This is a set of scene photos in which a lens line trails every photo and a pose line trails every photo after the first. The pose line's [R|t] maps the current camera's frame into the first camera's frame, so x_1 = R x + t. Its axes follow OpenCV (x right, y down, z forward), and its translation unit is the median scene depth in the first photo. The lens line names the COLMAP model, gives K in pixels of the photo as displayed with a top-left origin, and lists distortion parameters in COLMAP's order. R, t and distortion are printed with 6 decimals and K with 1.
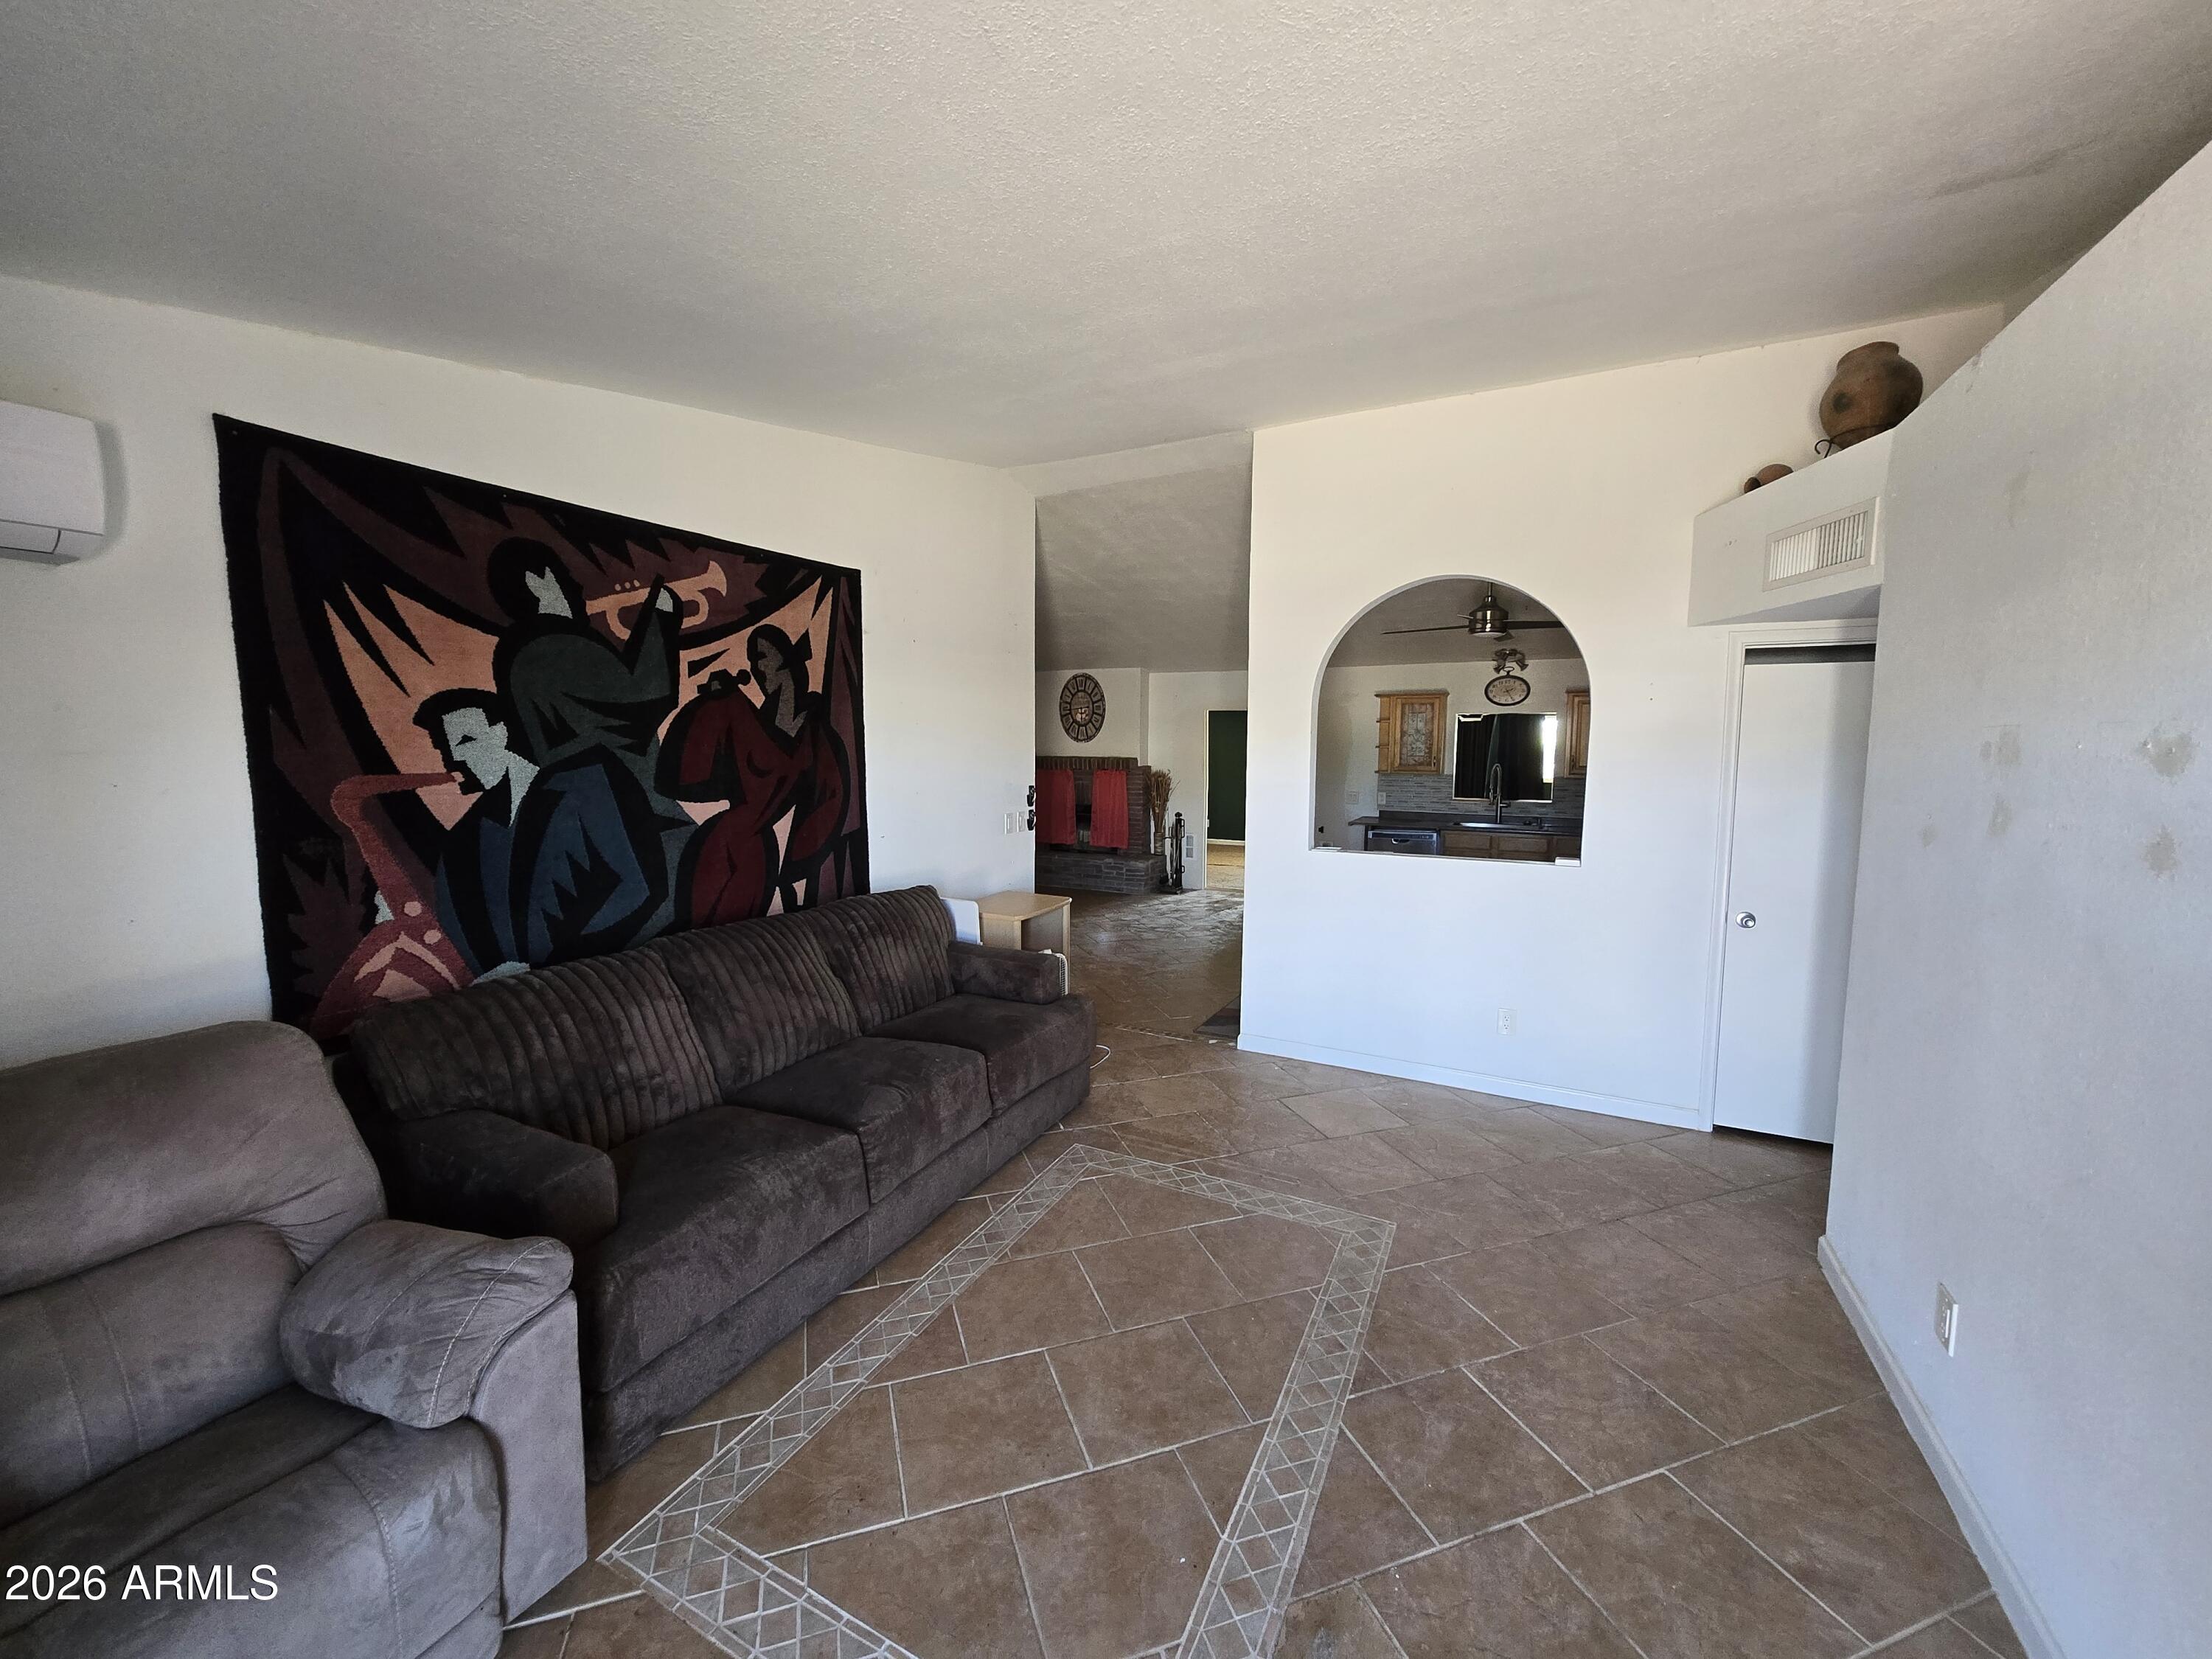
lens RADIAL K [[875.2, 0, 1100.3], [0, 875.2, 822.6], [0, 0, 1]] dist [0.000663, 0.000043]
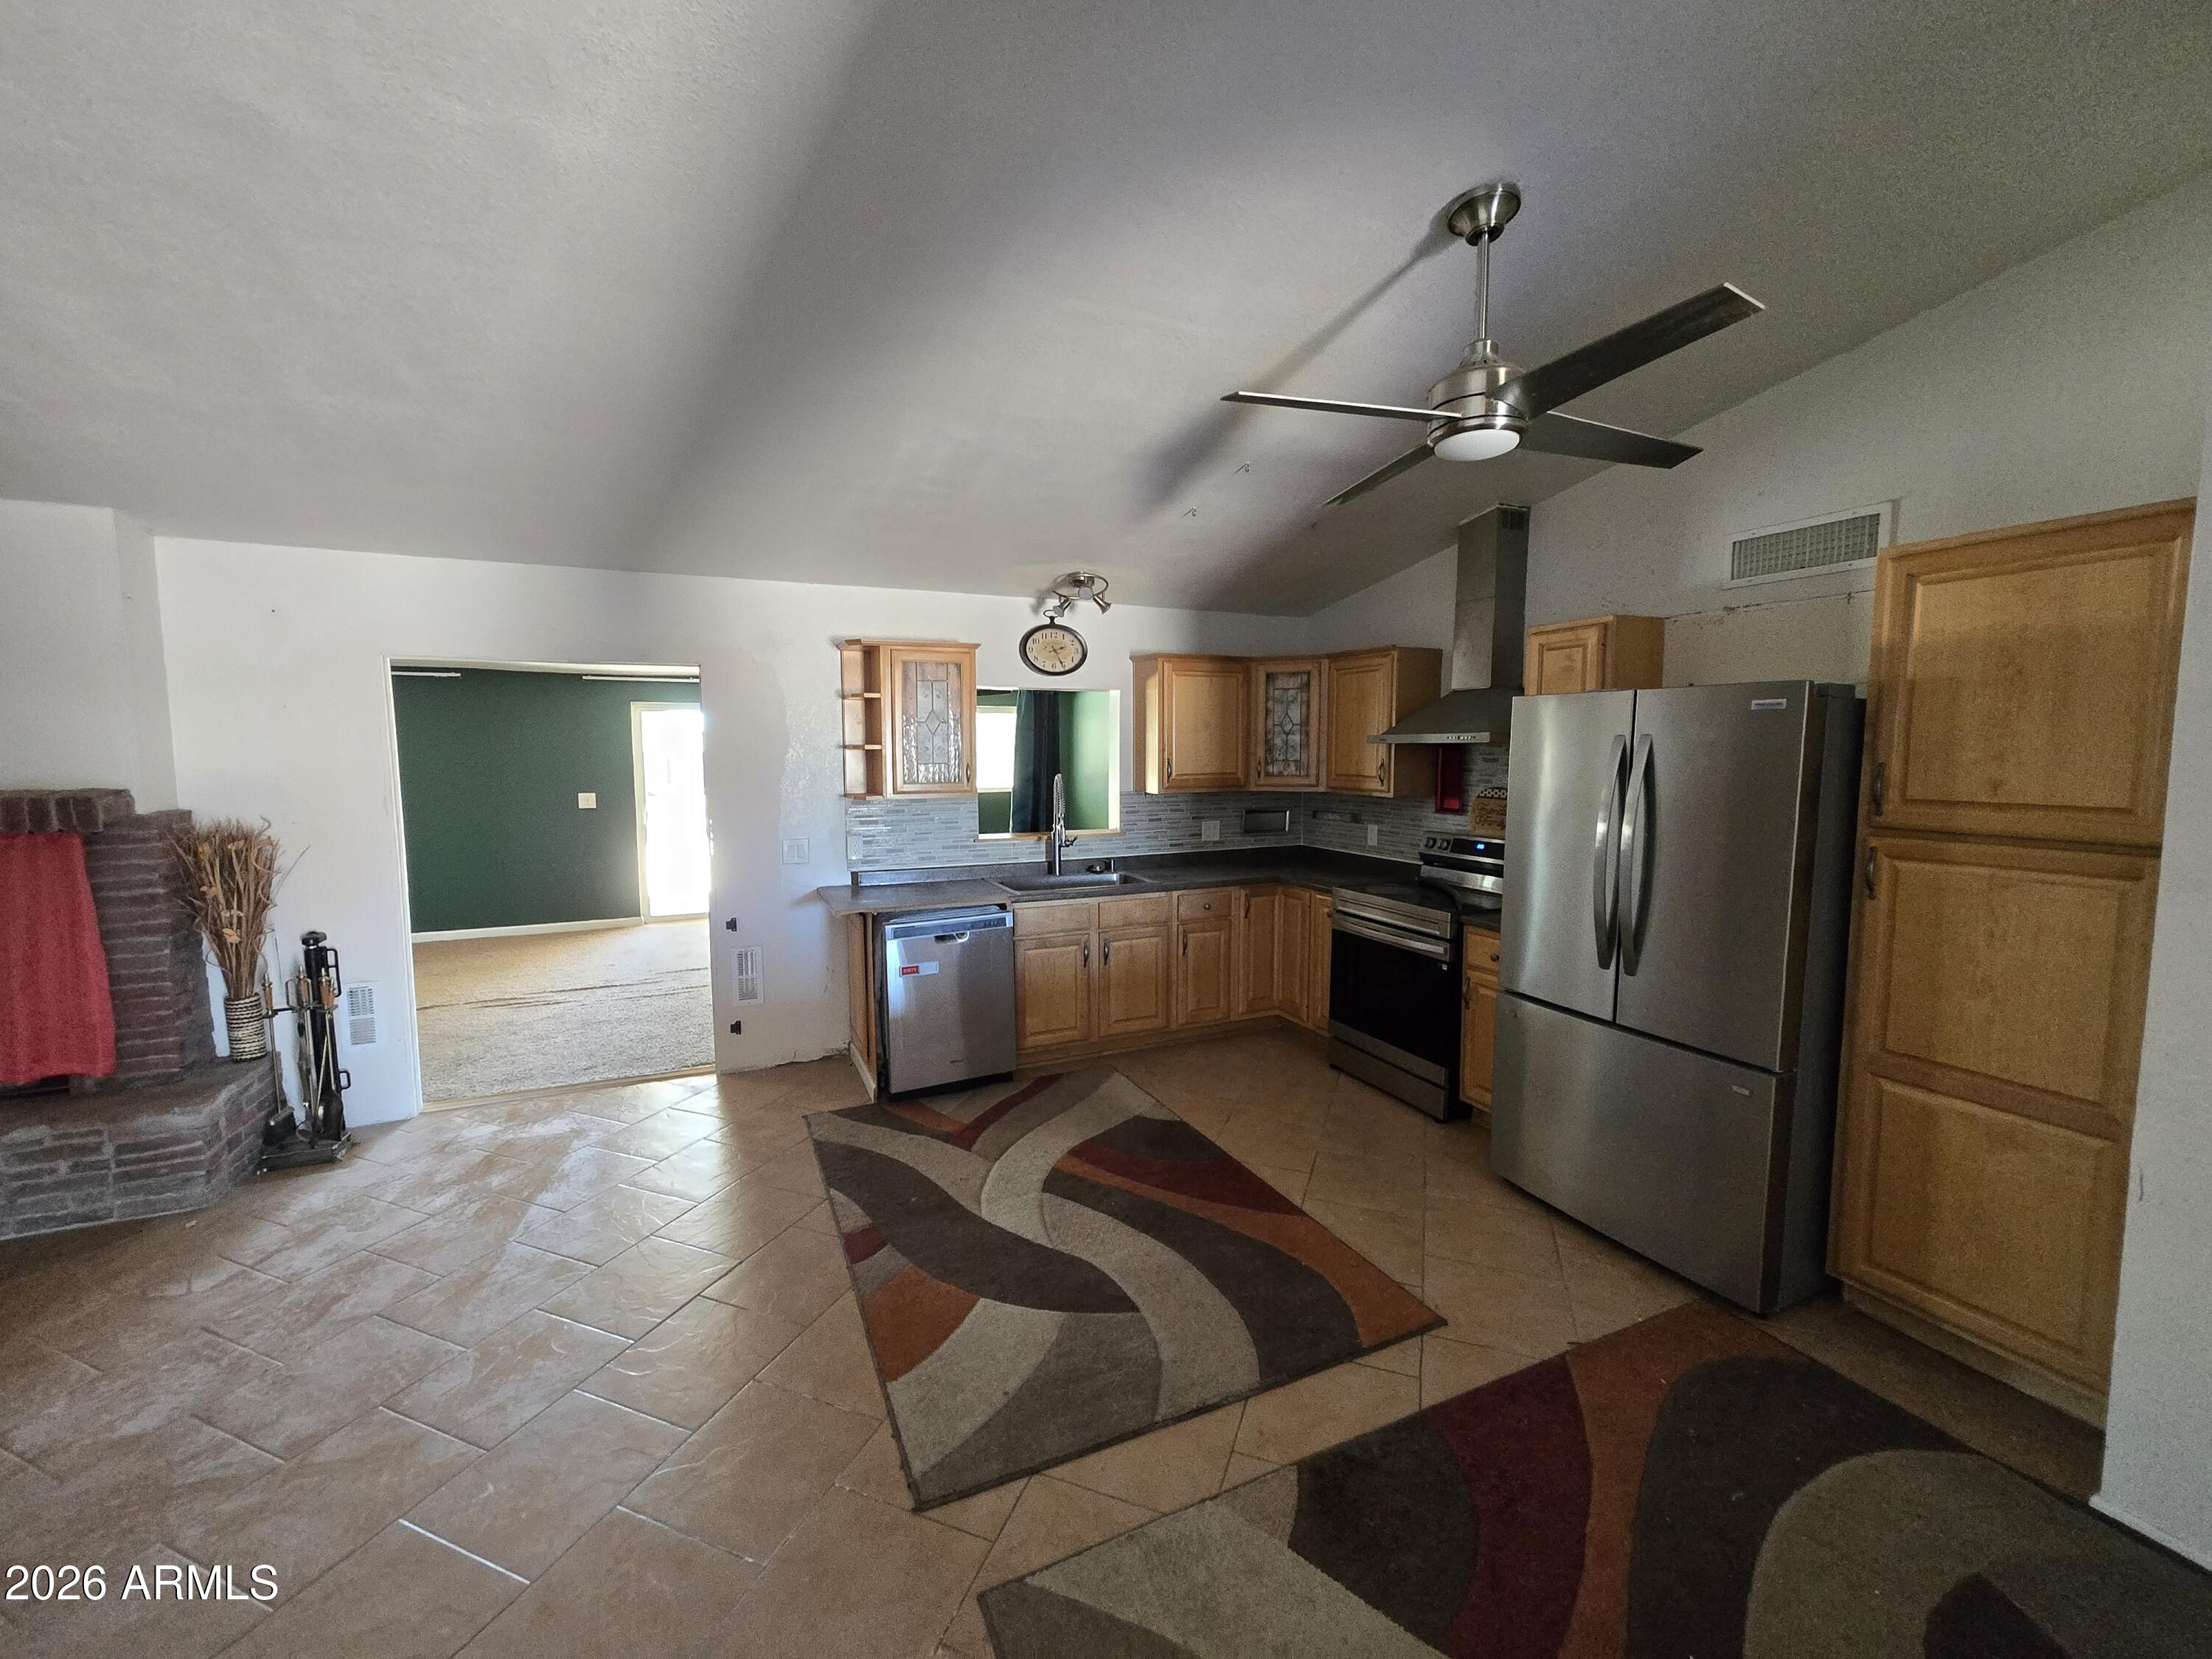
lens RADIAL K [[875.2, 0, 1098.2], [0, 875.2, 824.8], [0, 0, 1]] dist [0.000663, 0.000043]
pose [[0.628677, -0.078720, 0.773672, 0.015777], [0.081254, 0.996067, 0.035322, -0.042986], [-0.773410, 0.040657, 0.632601, 0.509808]]
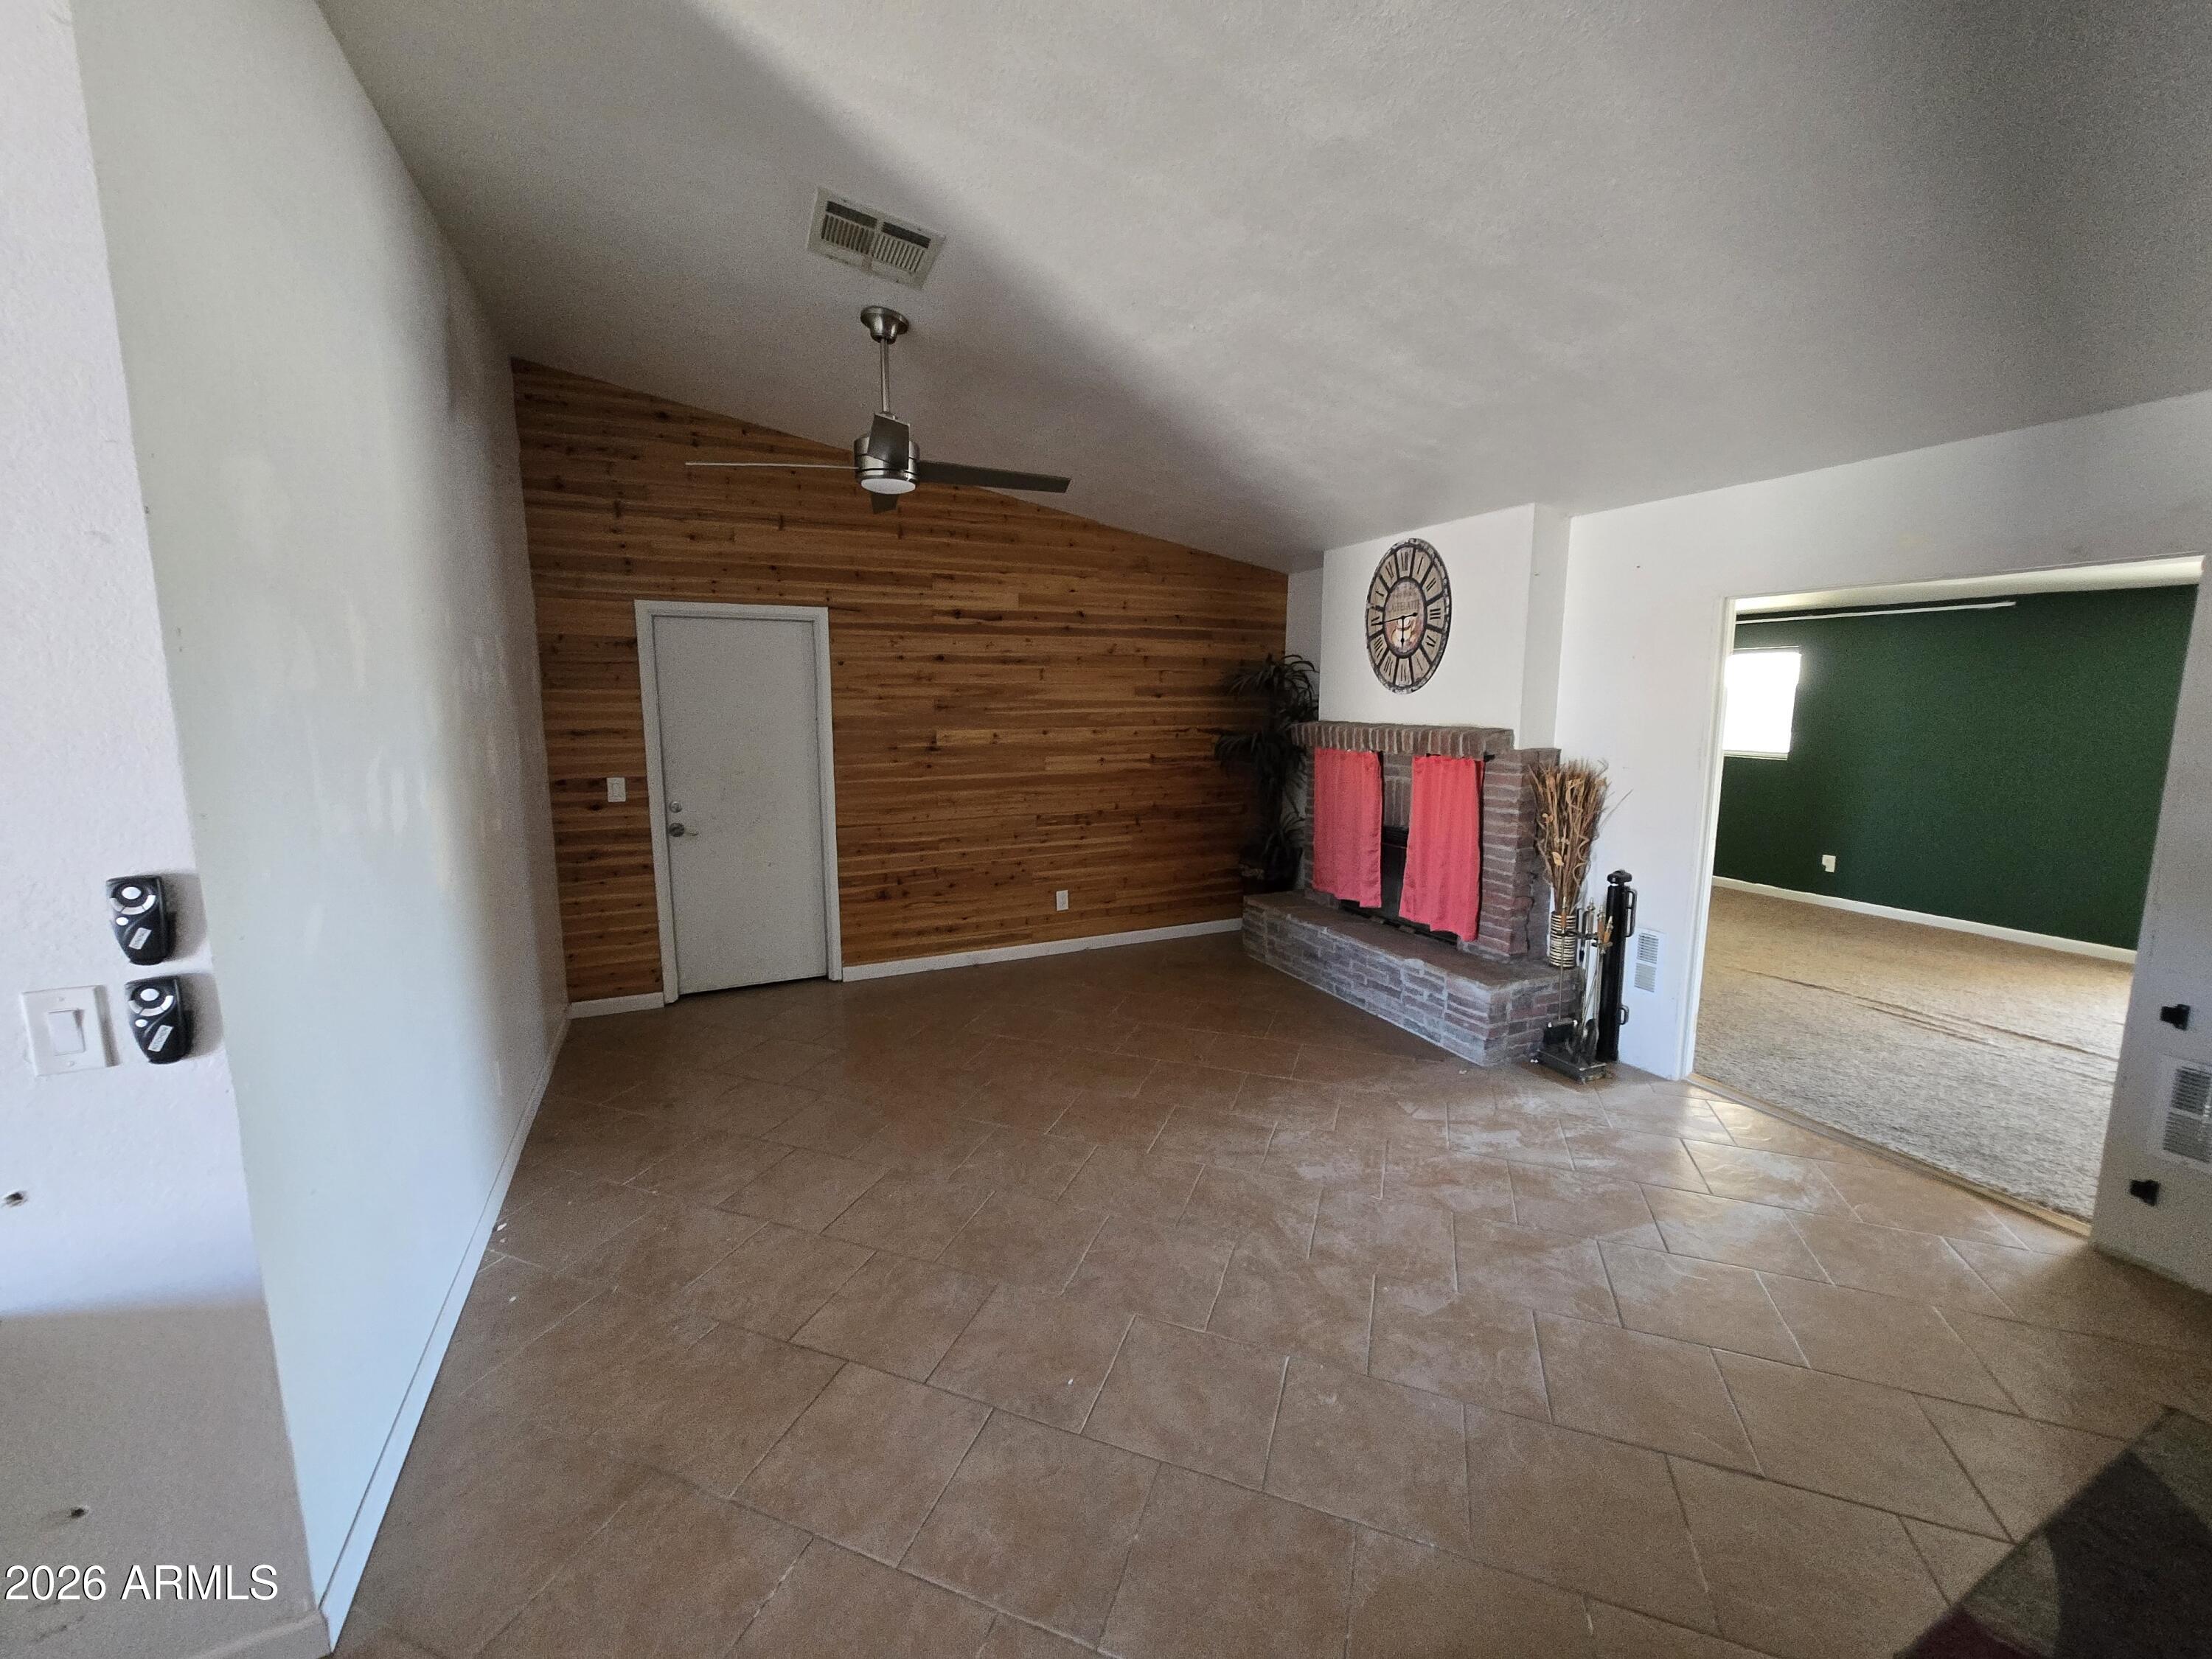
lens RADIAL K [[875.2, 0, 1118.6], [0, 875.2, 824.2], [0, 0, 1]] dist [0.000663, 0.000043]
pose [[0.784197, 0.085222, -0.614632, 0.151448], [-0.054786, 0.996165, 0.068222, -0.047260], [0.618089, -0.019826, 0.785858, 0.554069]]
